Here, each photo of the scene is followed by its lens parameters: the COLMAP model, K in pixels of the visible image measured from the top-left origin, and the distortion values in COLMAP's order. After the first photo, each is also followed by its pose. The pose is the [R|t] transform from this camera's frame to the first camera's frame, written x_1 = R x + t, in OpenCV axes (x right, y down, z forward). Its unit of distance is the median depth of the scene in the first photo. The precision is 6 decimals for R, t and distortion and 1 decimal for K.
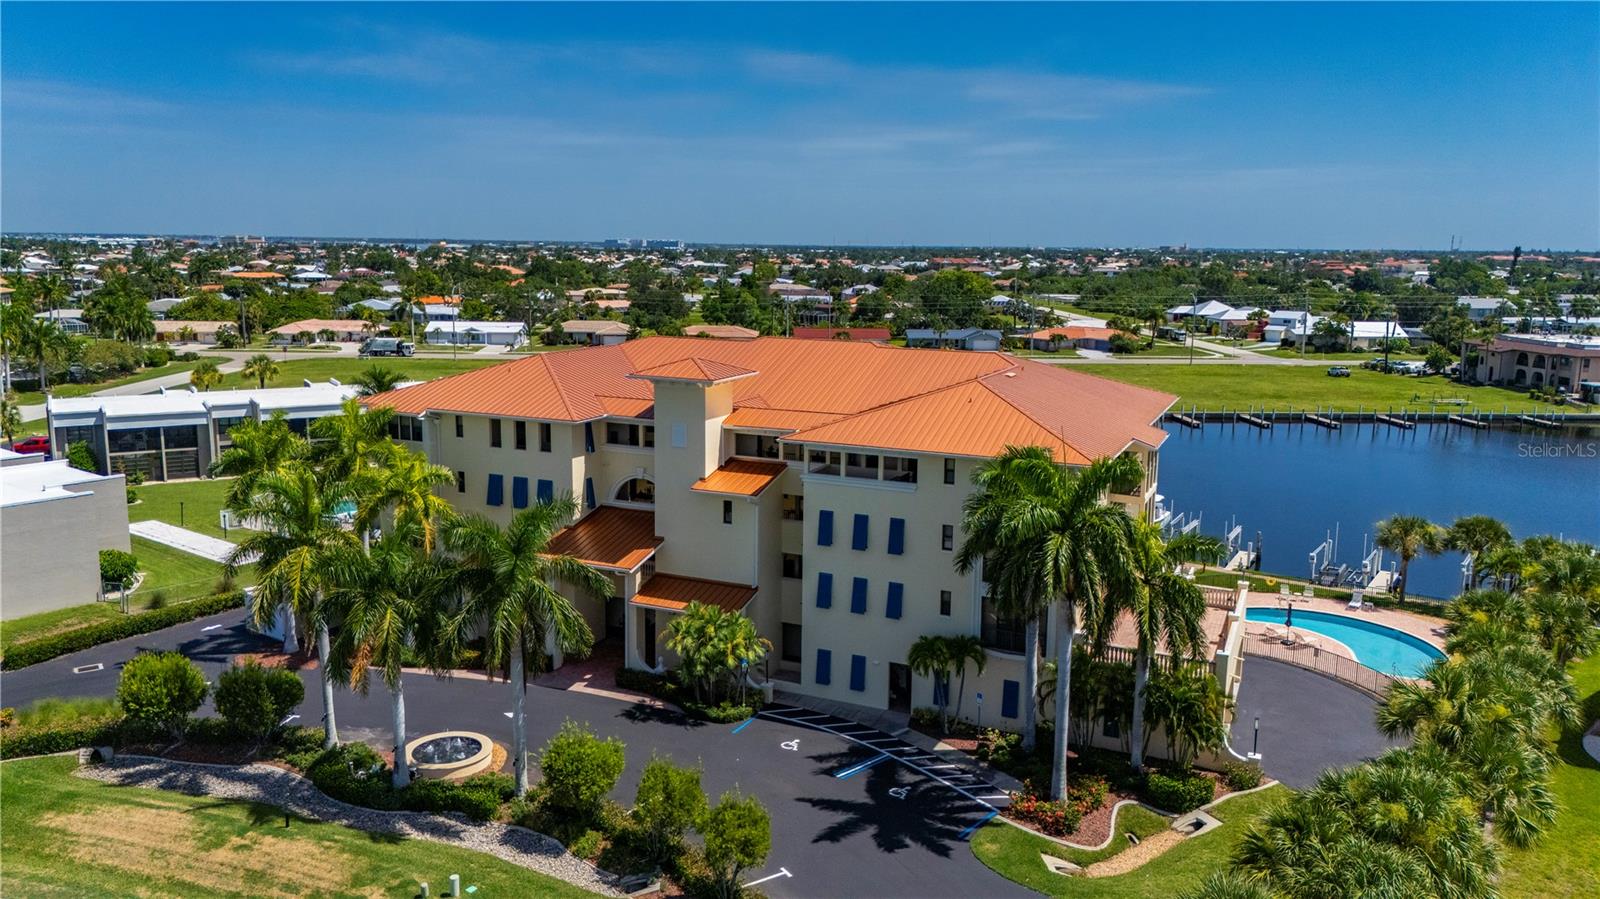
lens RADIAL K [[1168.1, 0, 800.0], [0, 1168.1, 449.5], [0, 0, 1]] dist [0.064931, -0.053208]
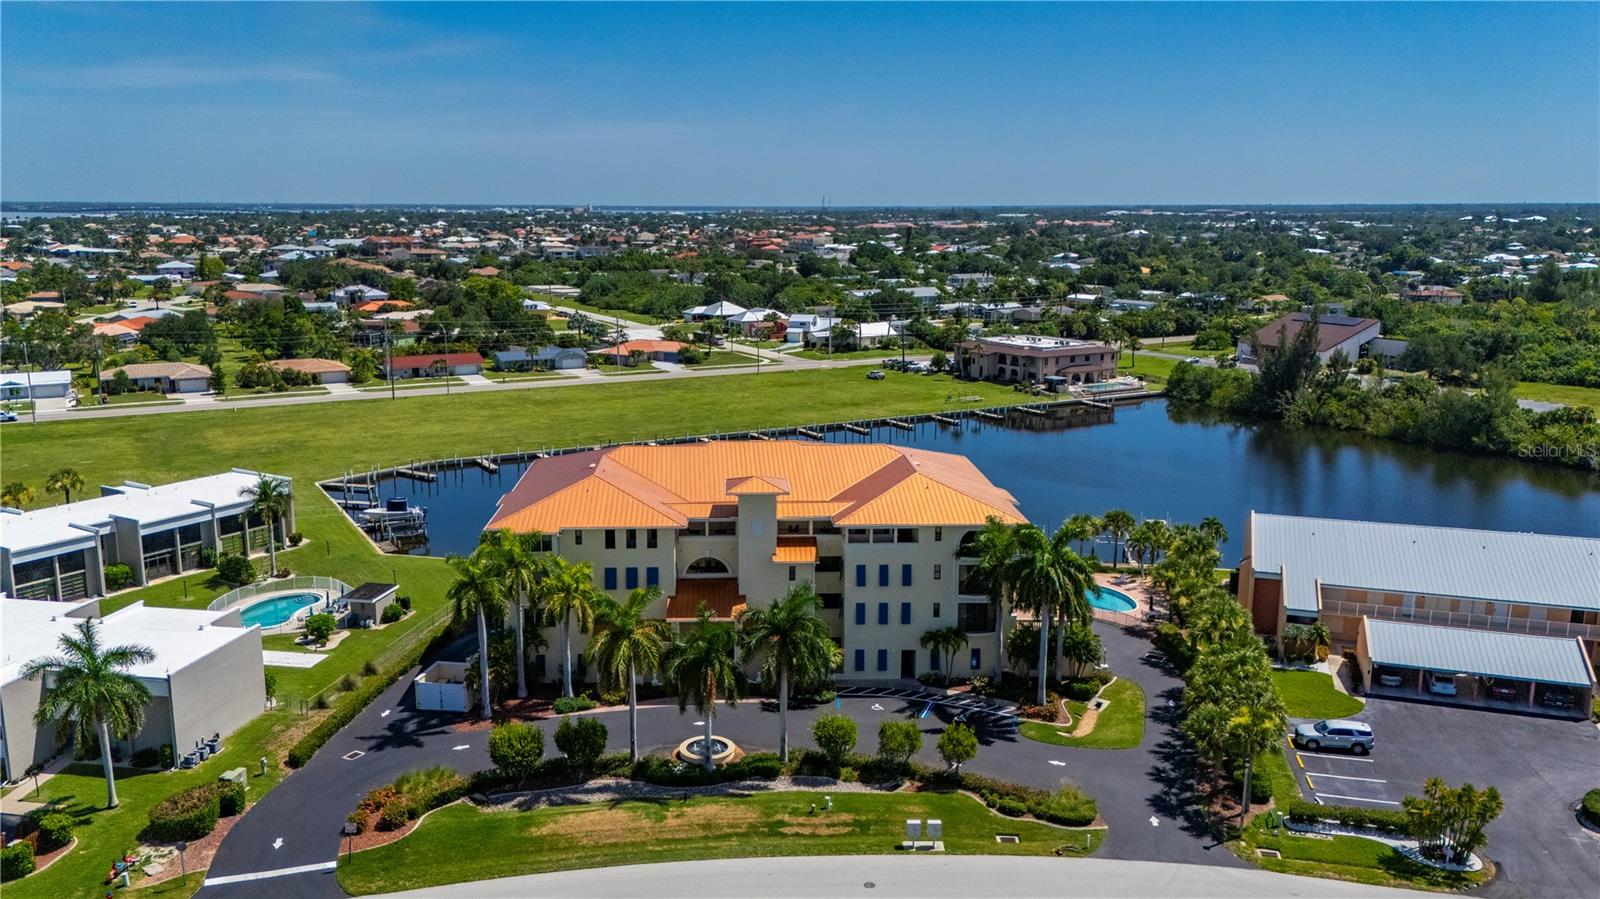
lens RADIAL K [[1251.6, 0, 765.4], [0, 1251.6, 468.9], [0, 0, 1]] dist [0.099694, -0.132741]
pose [[0.896084, -0.102416, 0.431909, -0.859172], [0.086090, 0.994642, 0.057240, -0.197300], [-0.435457, -0.014109, 0.900099, -0.527361]]
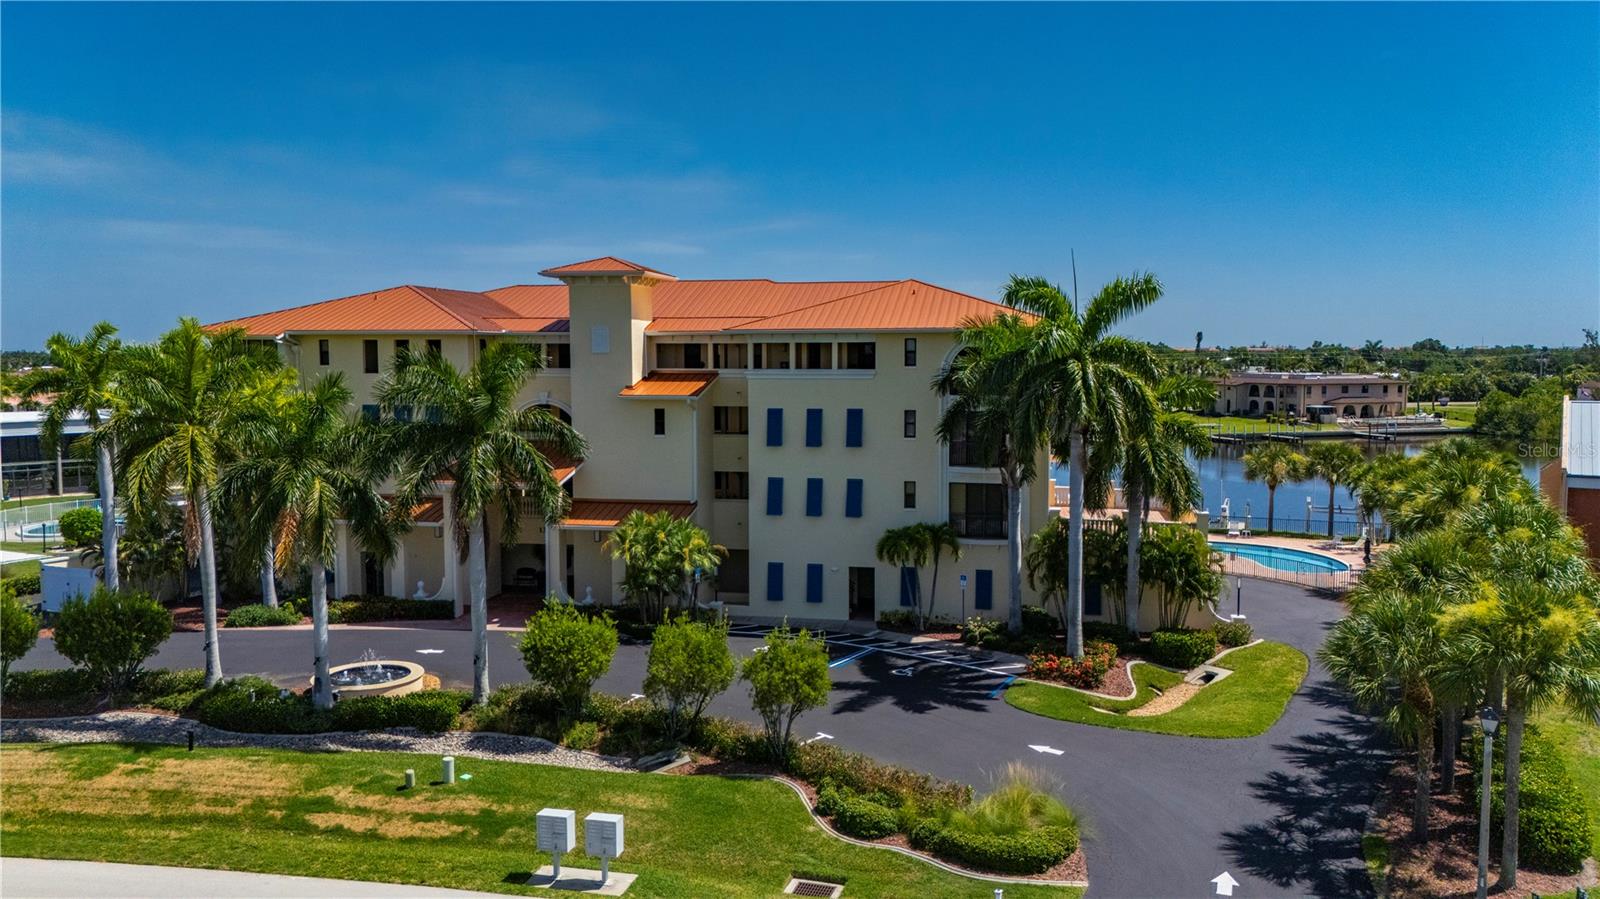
lens RADIAL K [[1163.1, 0, 795.8], [0, 1163.1, 449.7], [0, 0, 1]] dist [0.082243, -0.083468]
pose [[0.975578, -0.031904, 0.217323, -0.166586], [0.051407, 0.995081, -0.084685, 0.168702], [-0.213552, 0.093789, 0.972419, 0.103574]]
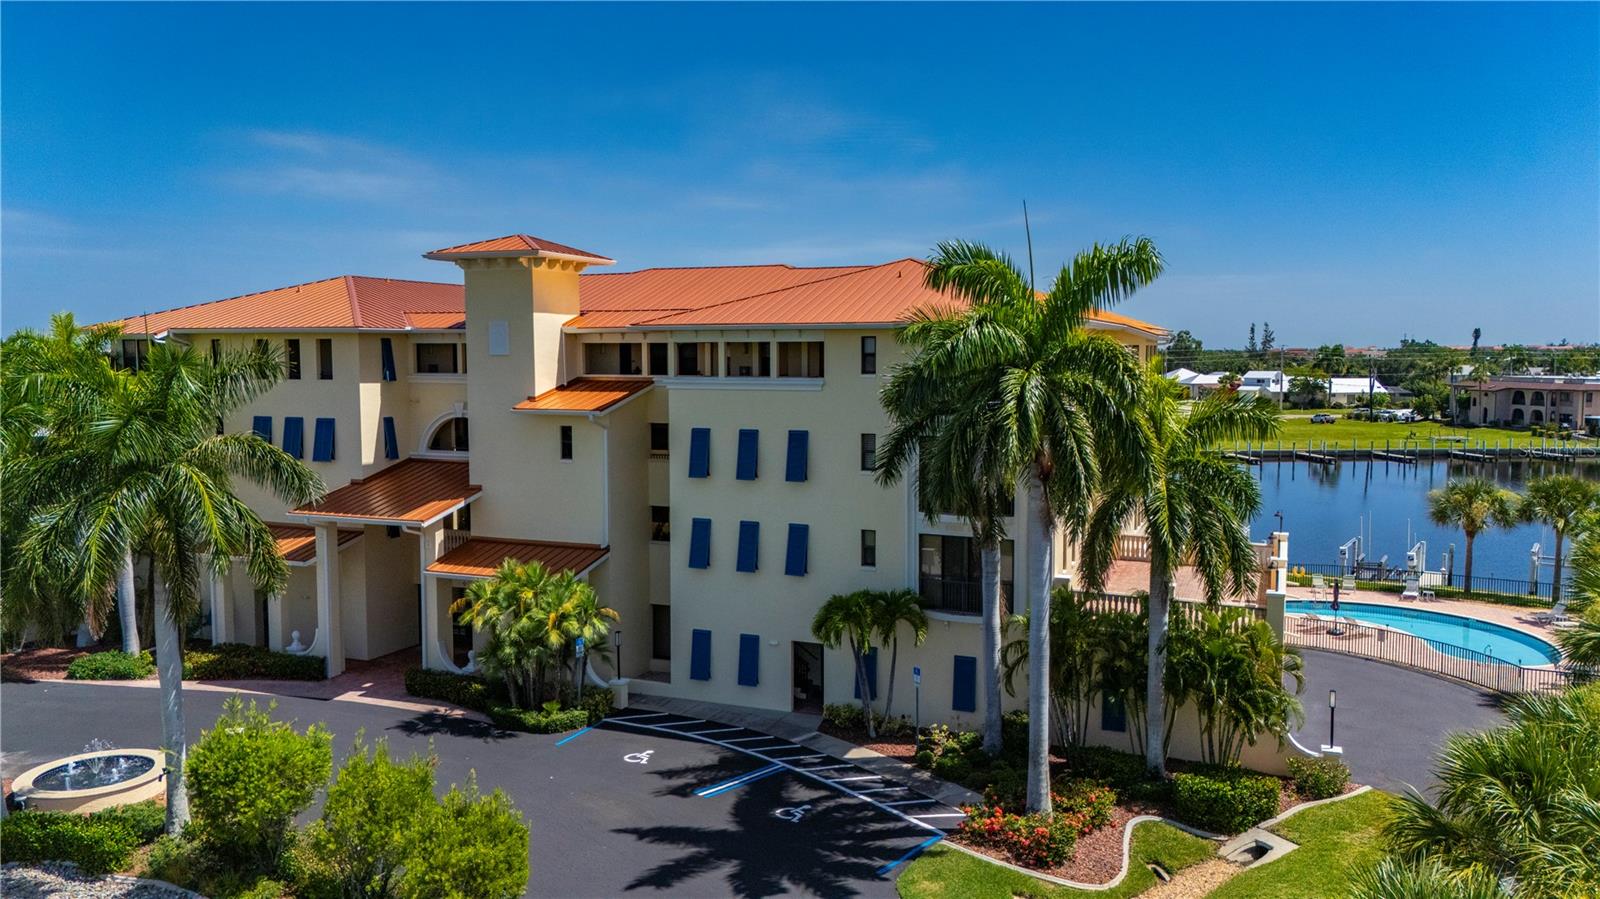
lens RADIAL K [[1168.1, 0, 800.0], [0, 1168.1, 449.5], [0, 0, 1]] dist [0.064931, -0.053208]
pose [[0.999550, -0.015497, 0.025672, 0.066646], [0.017773, 0.995697, -0.090946, 0.134266], [-0.024153, 0.091362, 0.995525, 0.303122]]
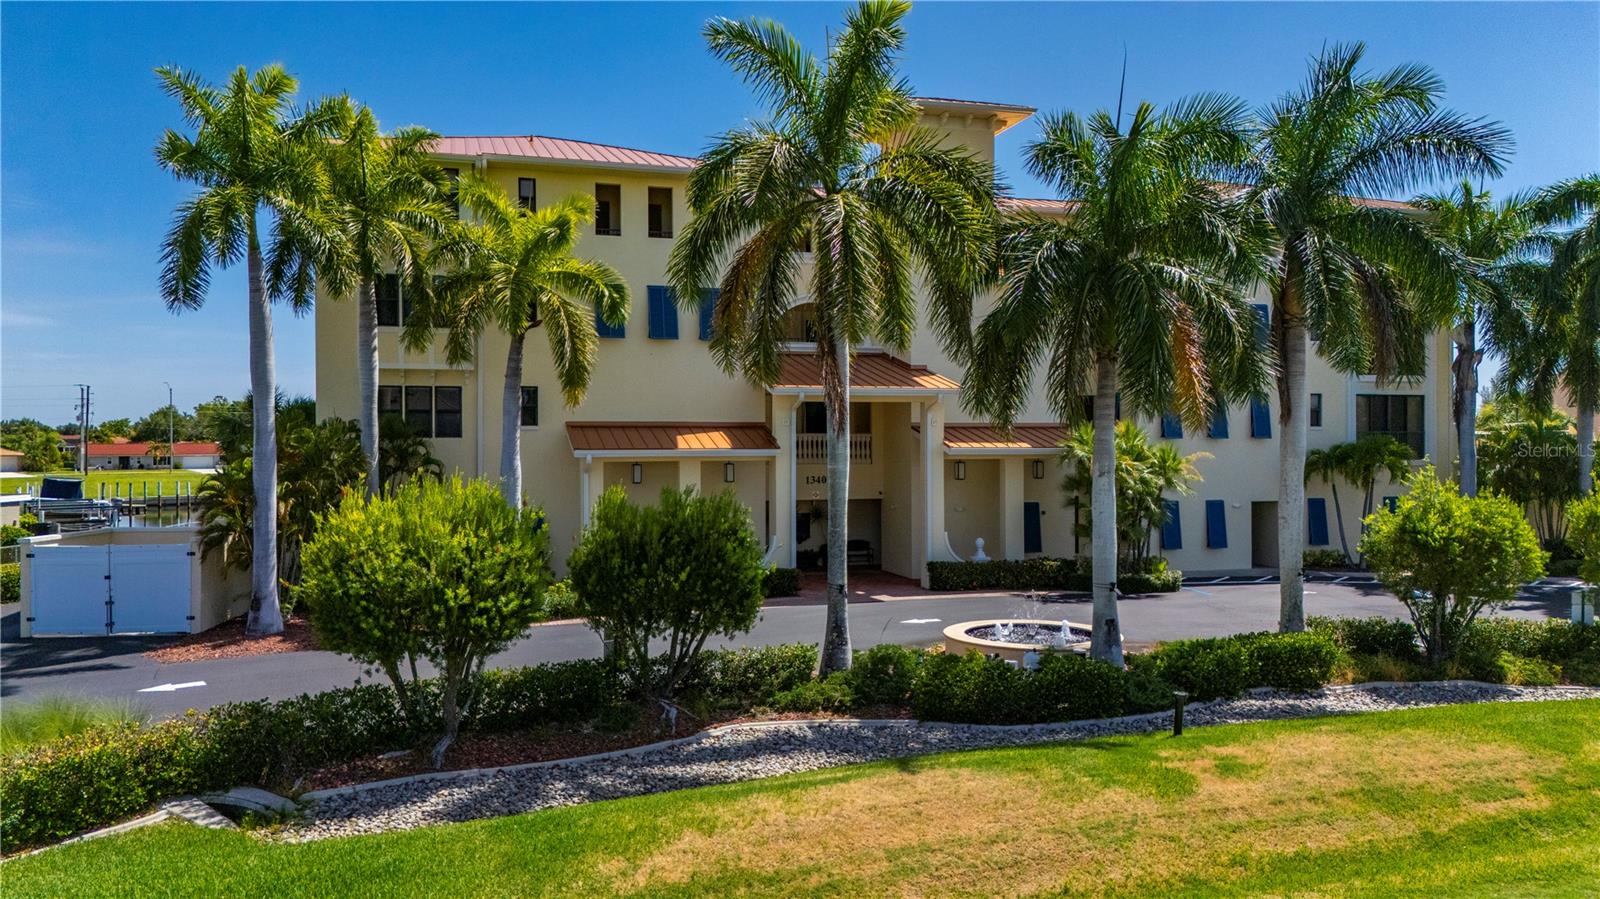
lens RADIAL K [[1170.1, 0, 791.2], [0, 1170.1, 448.6], [0, 0, 1]] dist [0.061778, -0.044659]
pose [[0.767741, -0.015102, 0.640582, -0.646895], [0.120522, 0.985282, -0.121217, 0.208246], [-0.629323, 0.170268, 0.758262, 0.620129]]
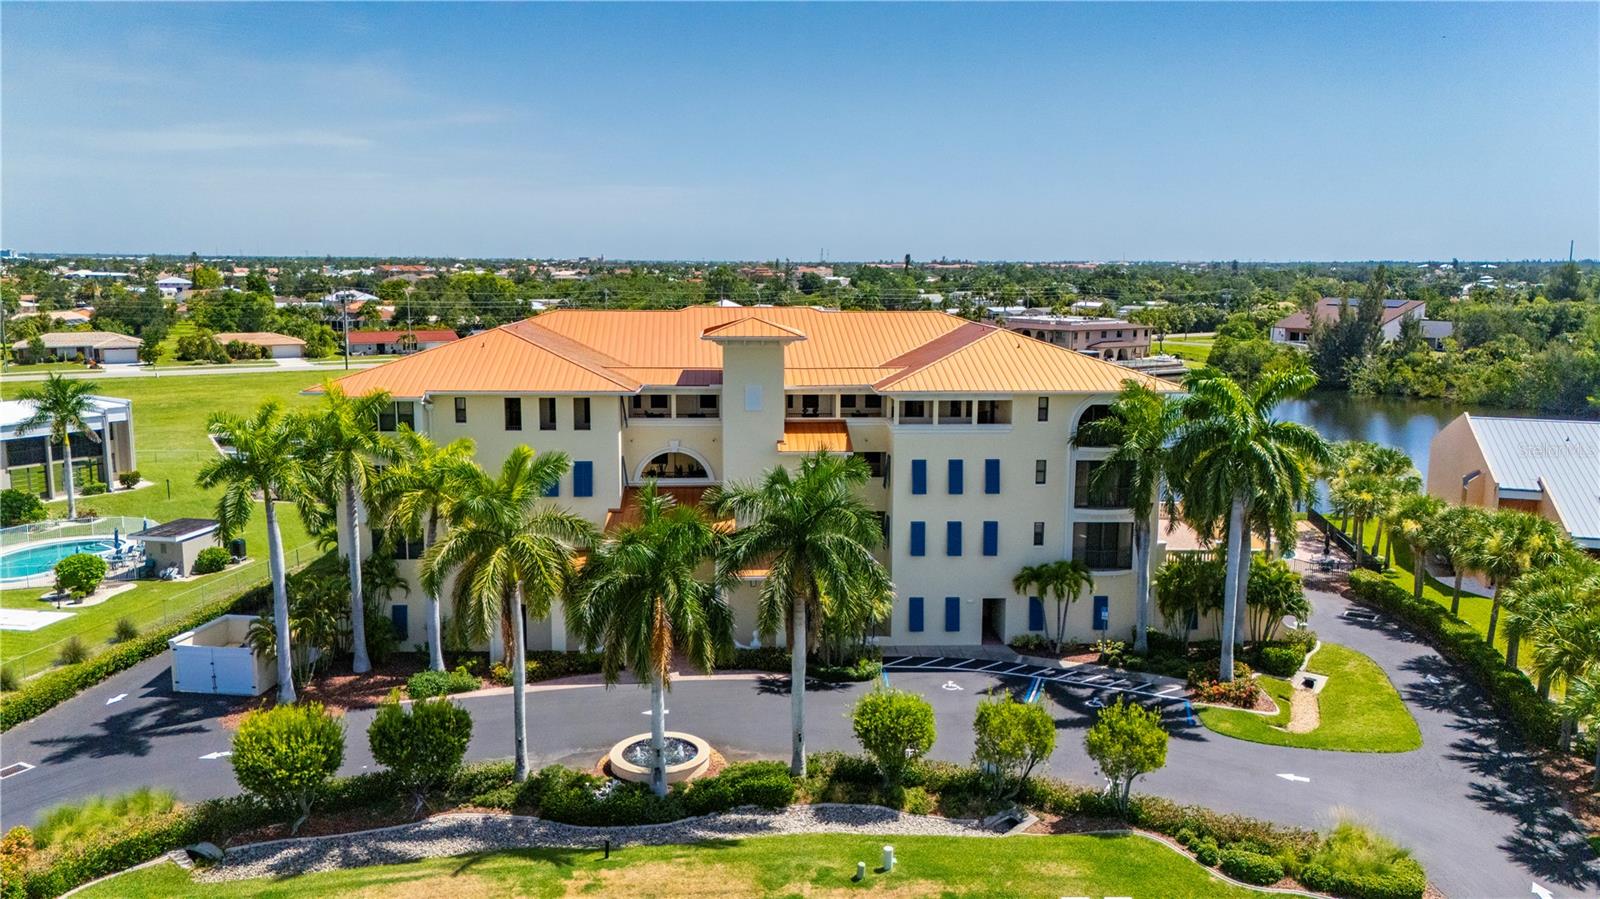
lens RADIAL K [[1170.1, 0, 791.2], [0, 1170.1, 448.6], [0, 0, 1]] dist [0.061778, -0.044659]
pose [[0.887149, -0.079861, 0.454520, -0.552040], [0.084673, 0.996361, 0.009795, 0.024198], [-0.453648, 0.029796, 0.890683, 0.145712]]
